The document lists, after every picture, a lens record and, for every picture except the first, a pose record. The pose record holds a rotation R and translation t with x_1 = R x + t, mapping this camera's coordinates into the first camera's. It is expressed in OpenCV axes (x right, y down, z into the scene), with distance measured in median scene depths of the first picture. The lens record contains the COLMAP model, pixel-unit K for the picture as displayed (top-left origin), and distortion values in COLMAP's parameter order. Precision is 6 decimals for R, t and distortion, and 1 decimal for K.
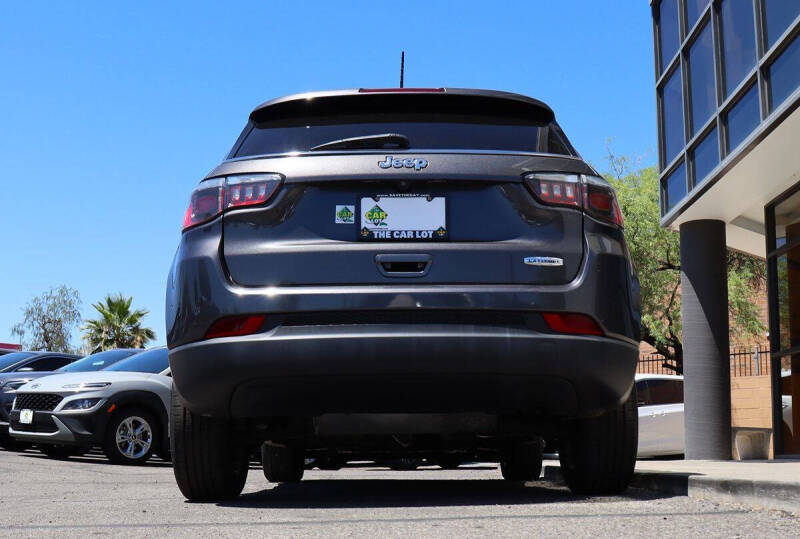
lens RADIAL K [[1007.2, 0, 400.0], [0, 1007.2, 269.5], [0, 0, 1]] dist [-0.152237, 0.022910]
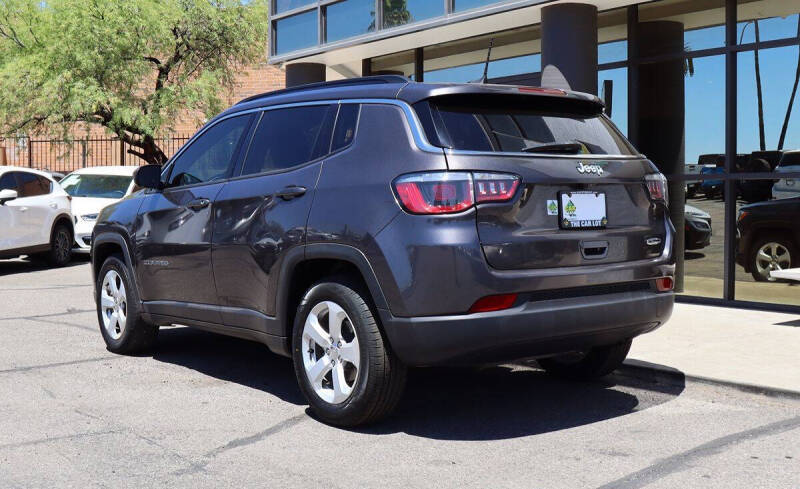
lens RADIAL K [[955.1, 0, 400.0], [0, 955.1, 244.5], [0, 0, 1]] dist [-0.000262, 0.003657]
pose [[0.787035, -0.035512, 0.615885, -0.952928], [-0.105489, 0.975891, 0.191073, -0.219650], [-0.607822, -0.215350, 0.764315, 0.182641]]
